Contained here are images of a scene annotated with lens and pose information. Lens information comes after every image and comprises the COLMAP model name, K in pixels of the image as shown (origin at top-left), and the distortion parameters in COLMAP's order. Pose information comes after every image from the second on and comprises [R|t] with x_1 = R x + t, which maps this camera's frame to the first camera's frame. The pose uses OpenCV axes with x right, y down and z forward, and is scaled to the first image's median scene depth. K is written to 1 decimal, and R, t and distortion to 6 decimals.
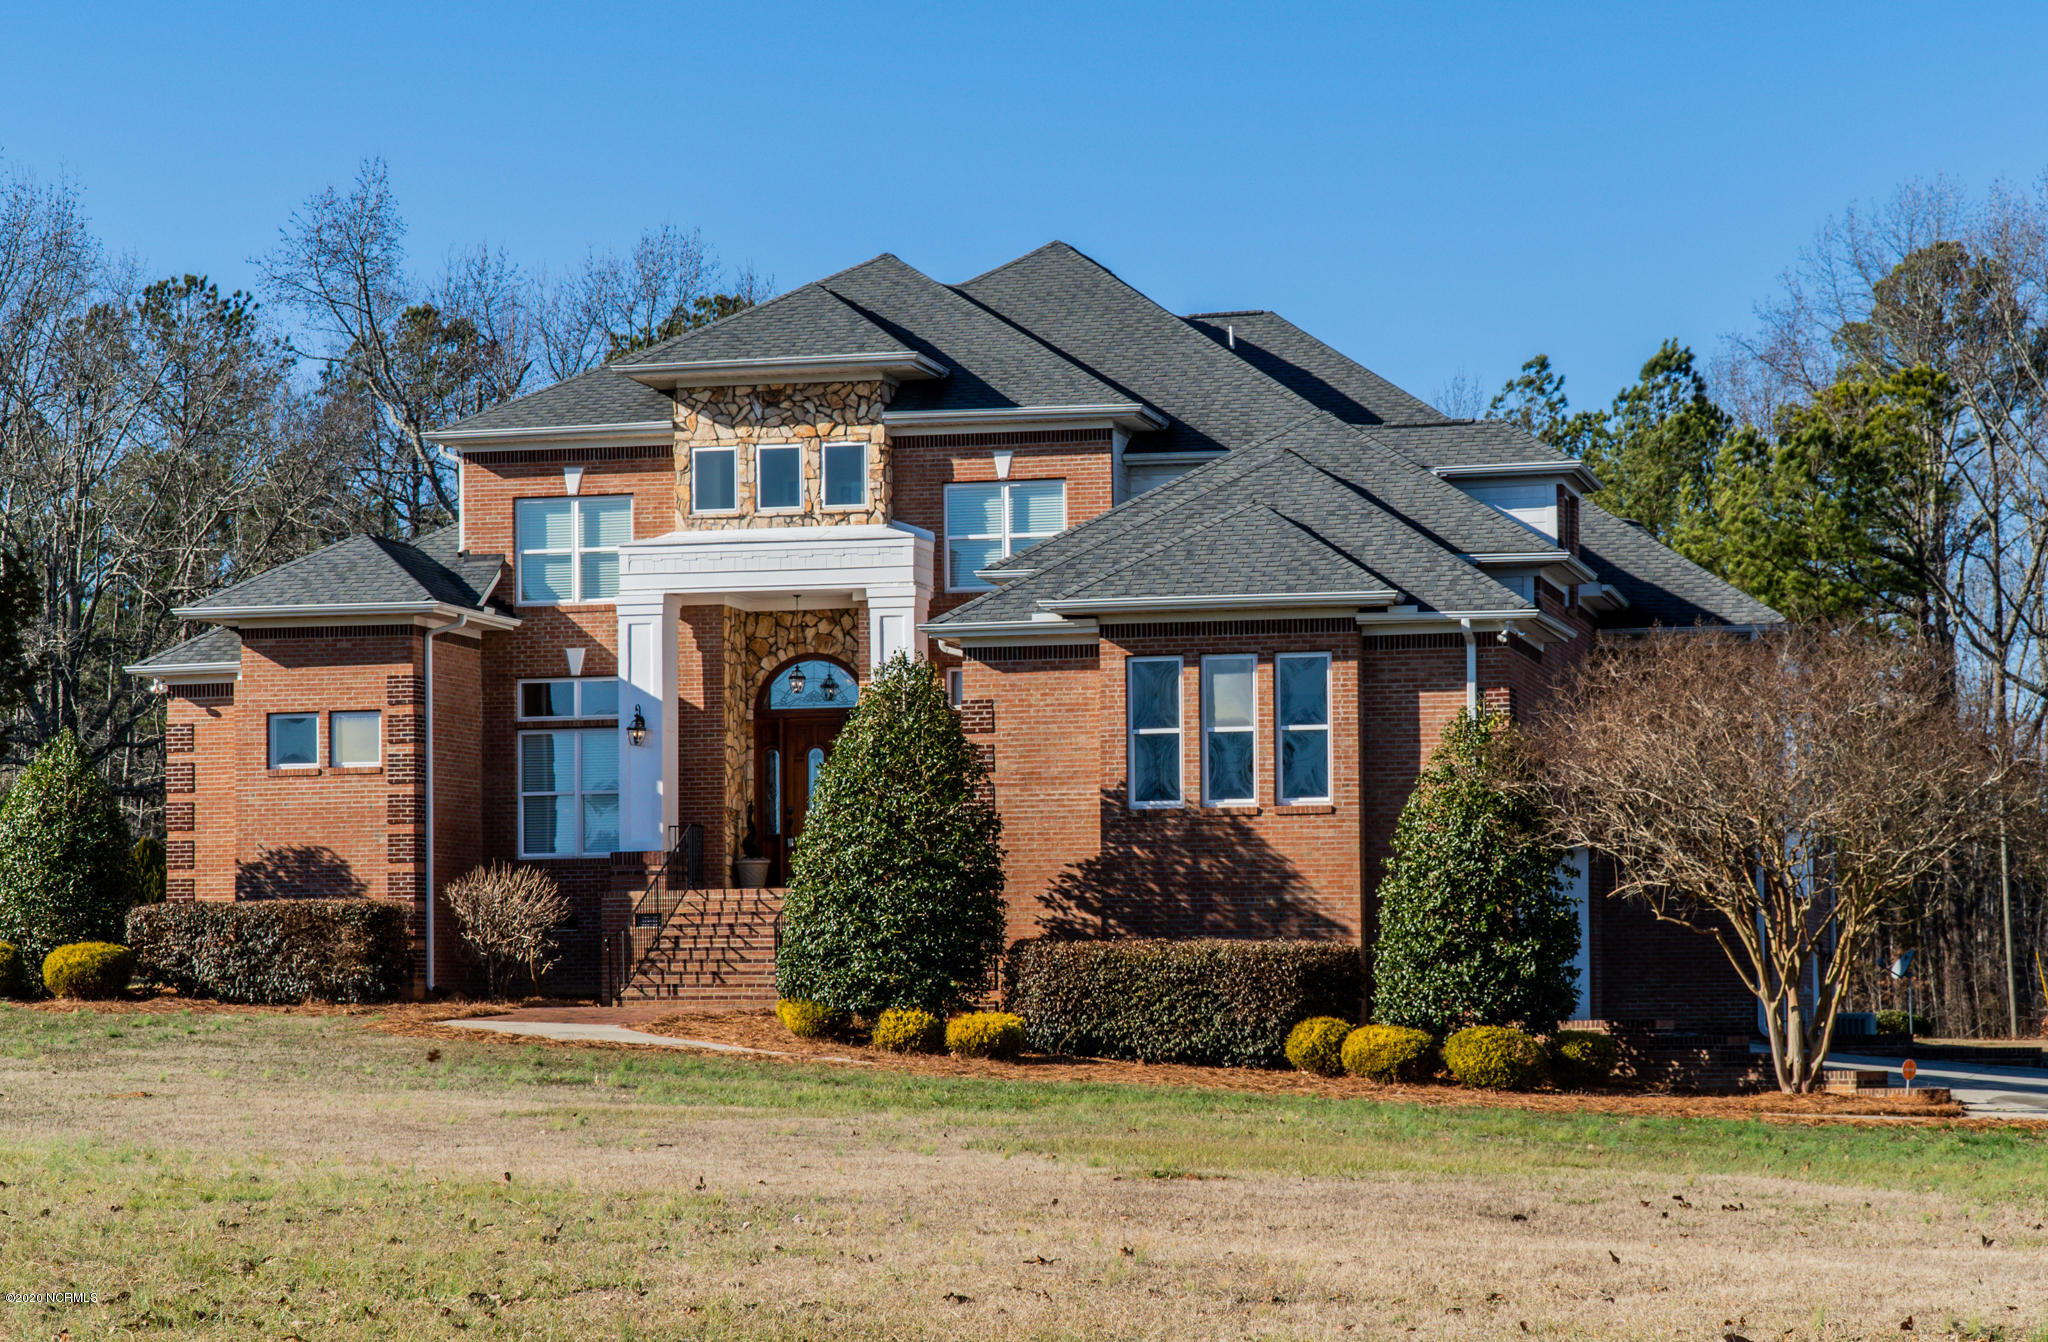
lens RADIAL K [[4263.9, 0, 1444.9], [0, 4263.9, 800.9], [0, 0, 1]] dist [0.100199, -0.191471]
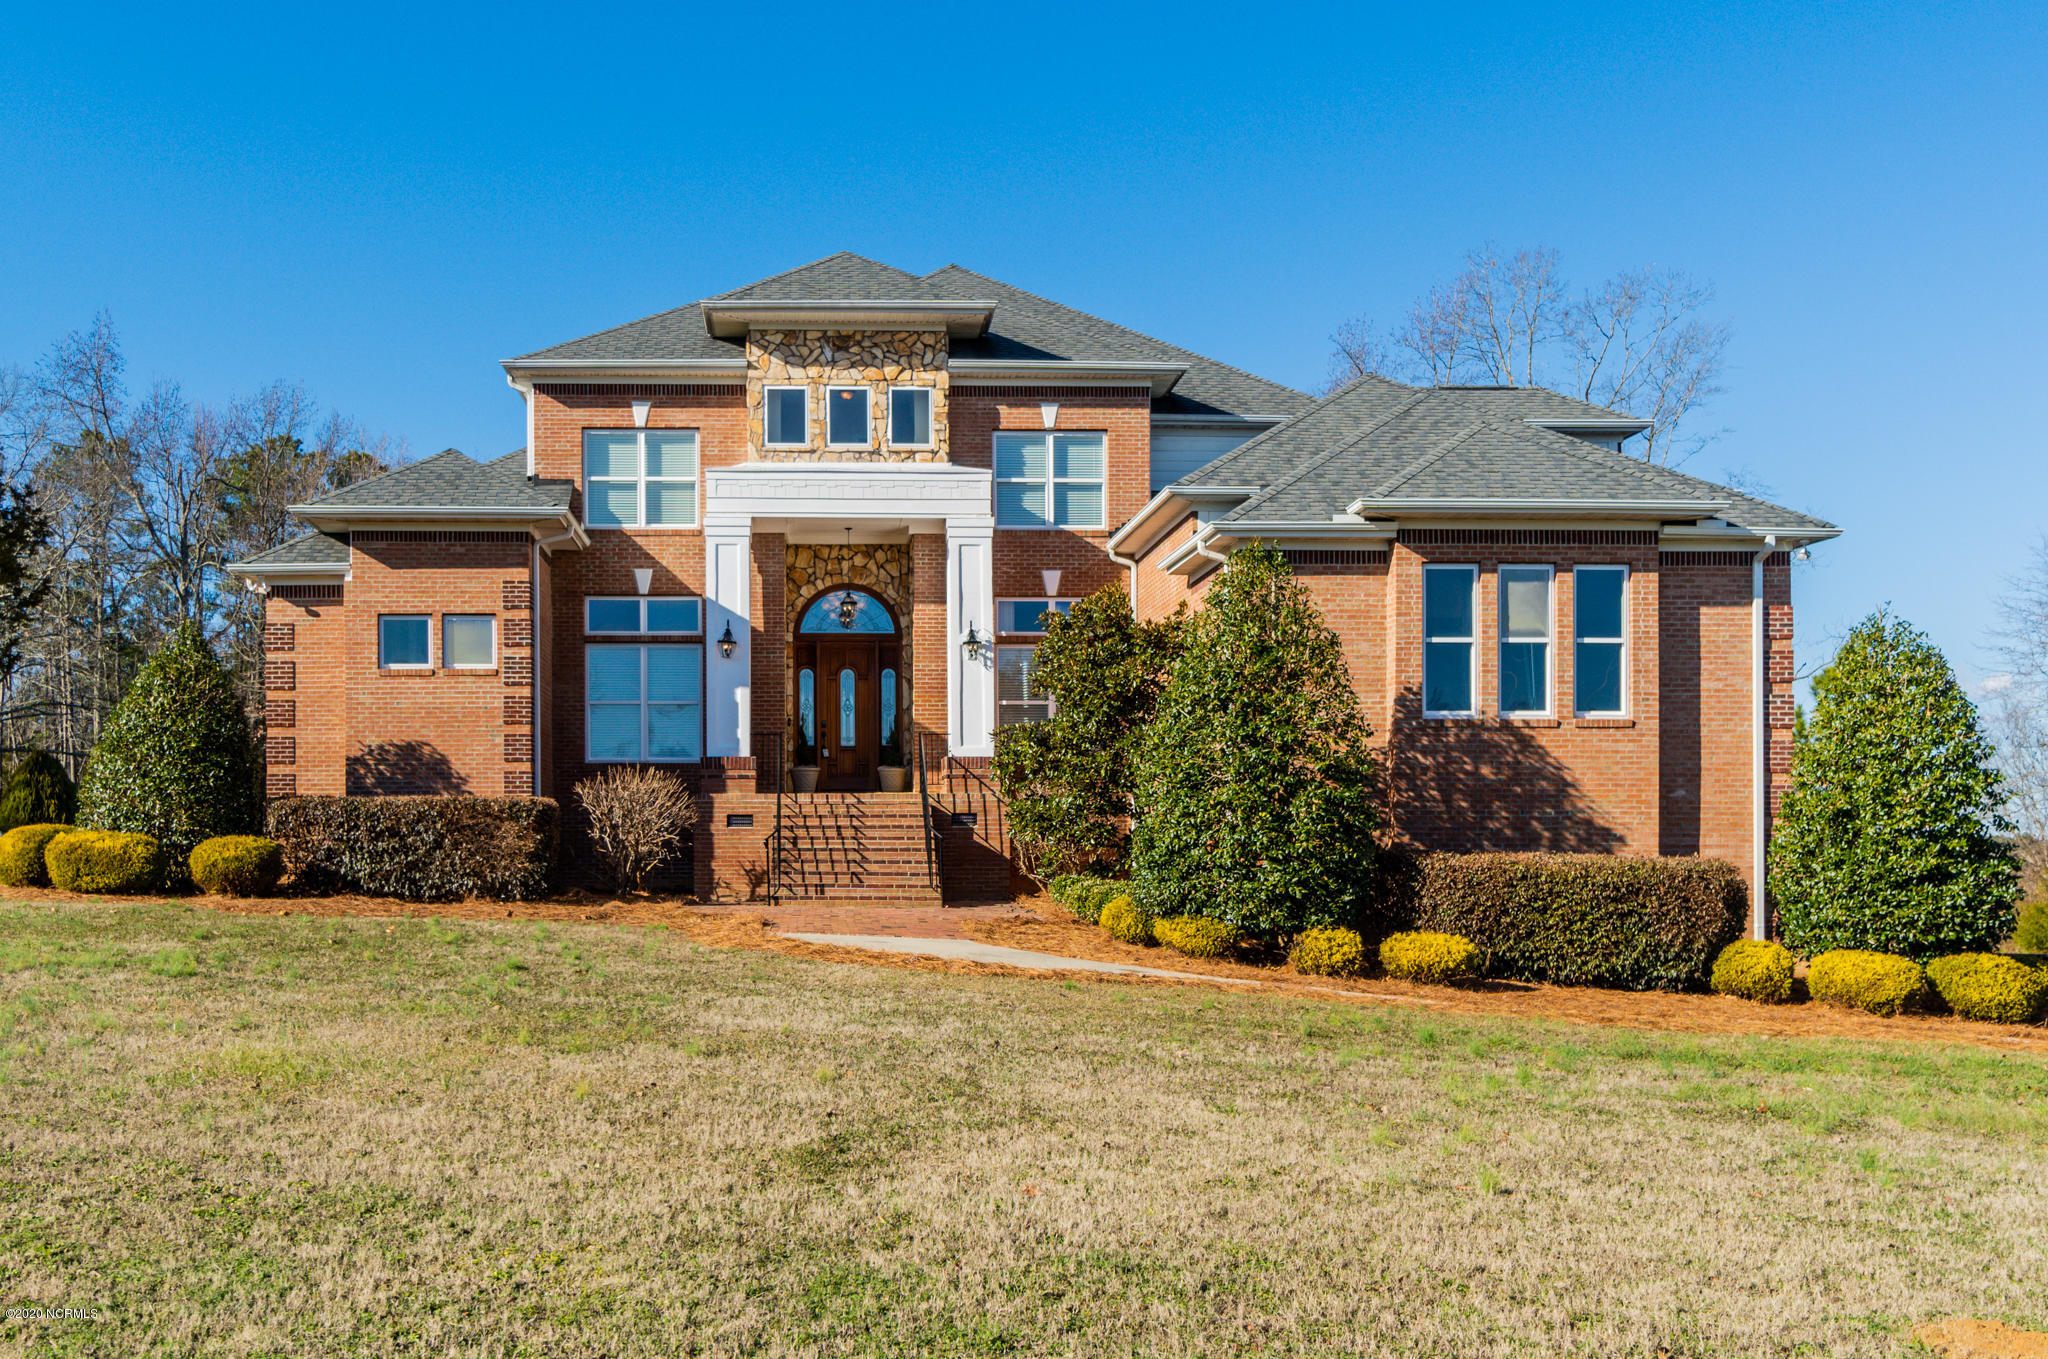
lens RADIAL K [[1954.7, 0, 907.9], [0, 1954.7, 860.7], [0, 0, 1]] dist [-0.012616, 0.006961]
pose [[0.975098, 0.010102, 0.221546, -0.253280], [-0.020775, 0.998730, 0.045899, 0.014425], [-0.220801, -0.049359, 0.974069, 0.513455]]
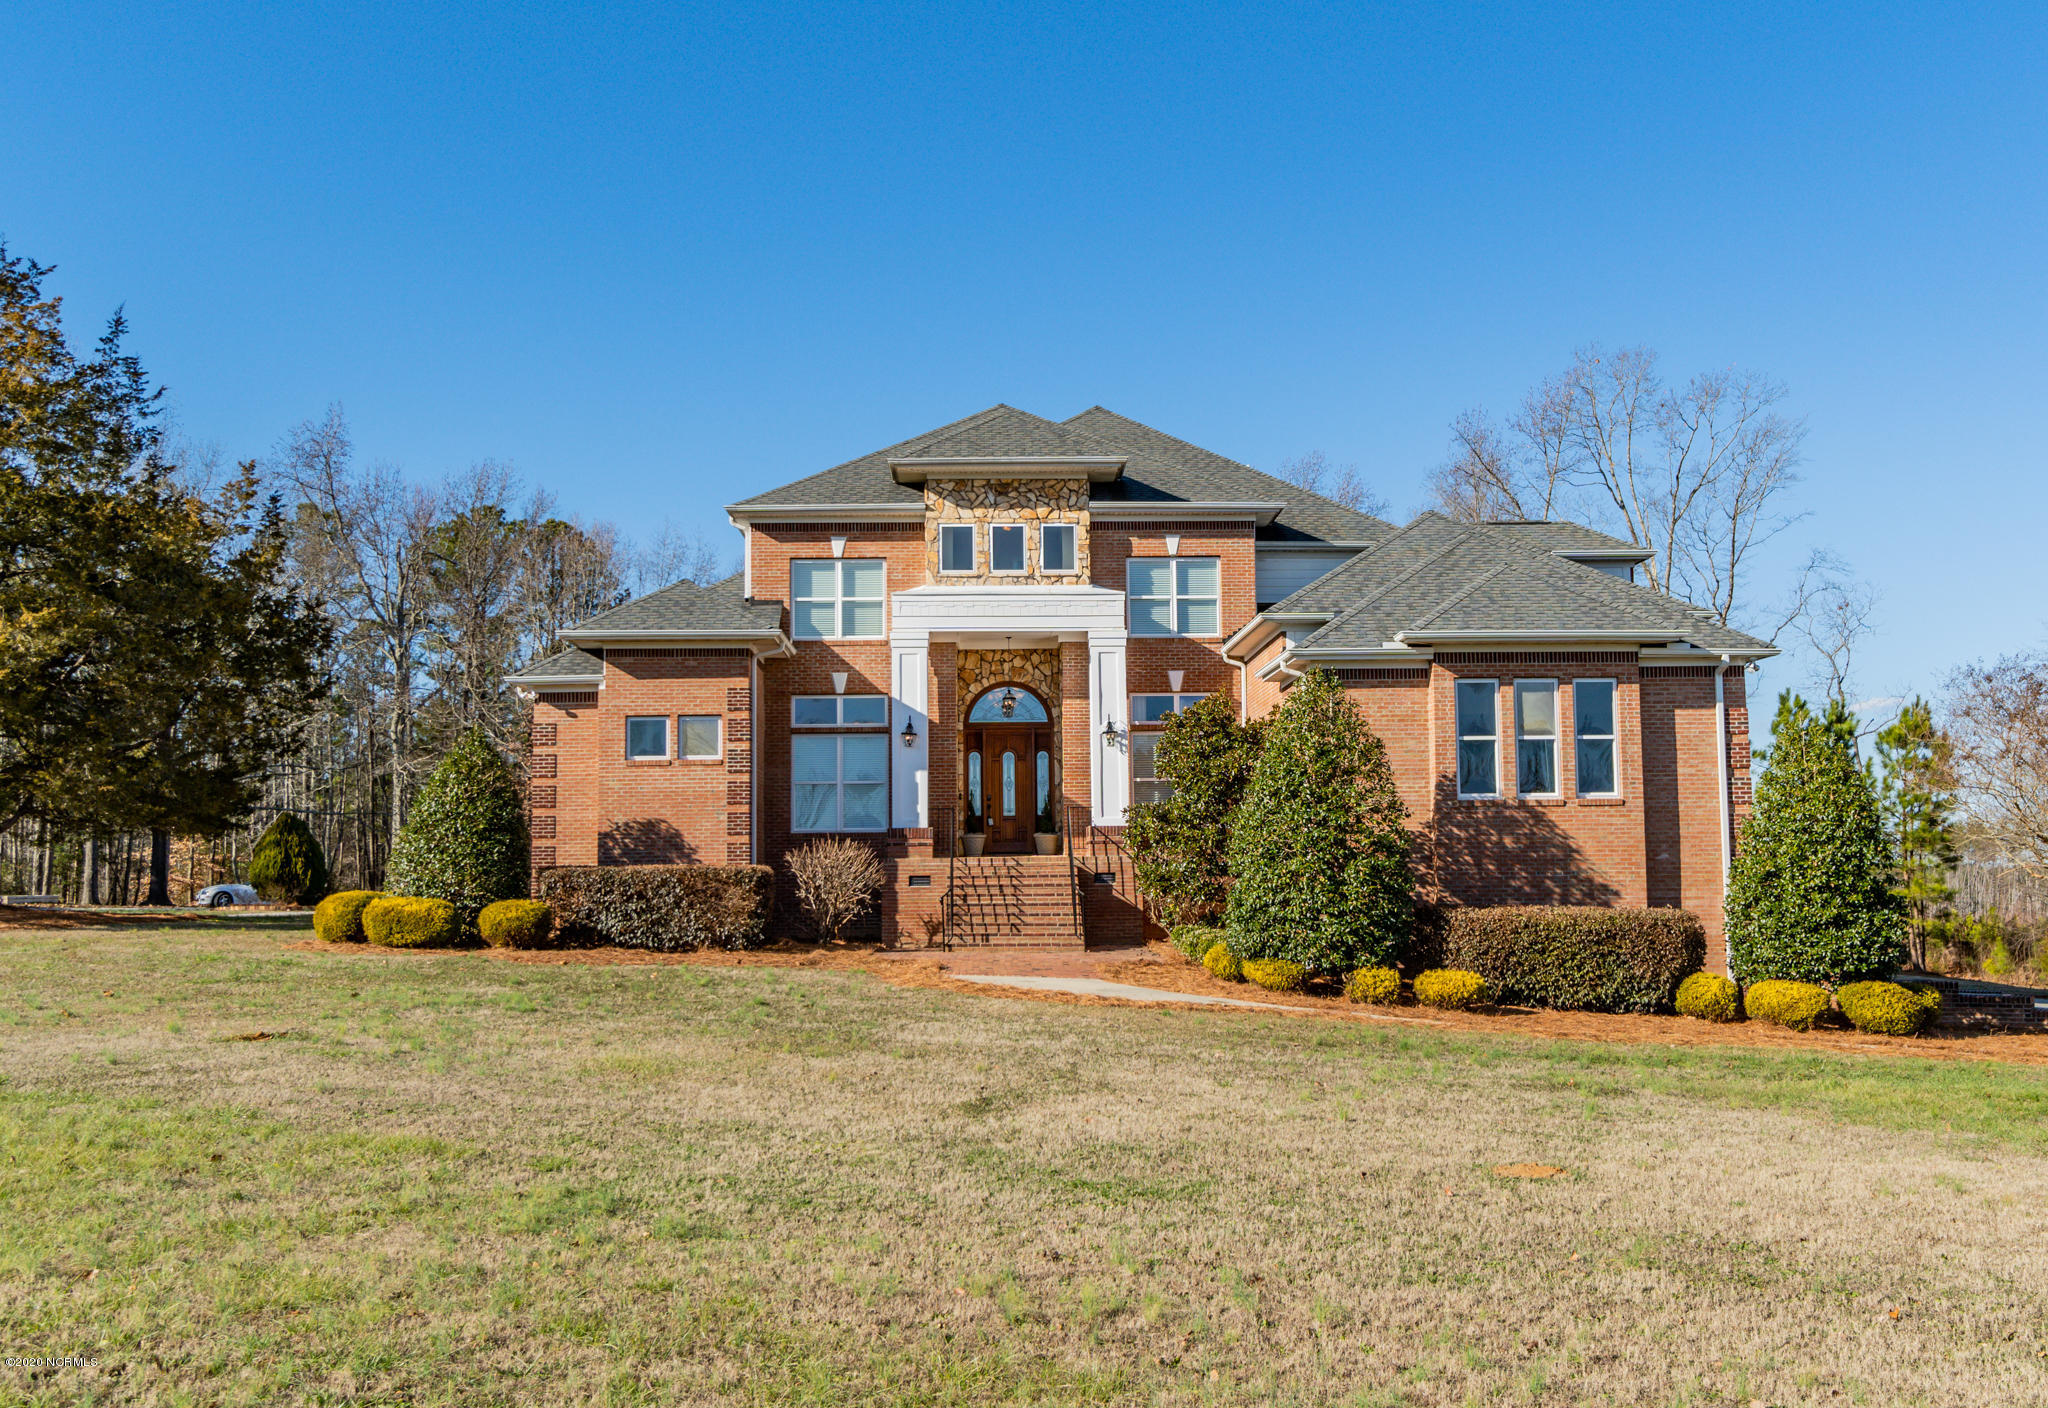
lens RADIAL K [[1964.4, 0, 1098.8], [0, 1964.4, 705.3], [0, 0, 1]] dist [-0.014902, -0.000786]
pose [[0.973270, 0.023195, 0.228489, -0.270509], [-0.011971, 0.998658, -0.050388, 0.003940], [-0.229351, 0.046306, 0.972242, 0.405446]]
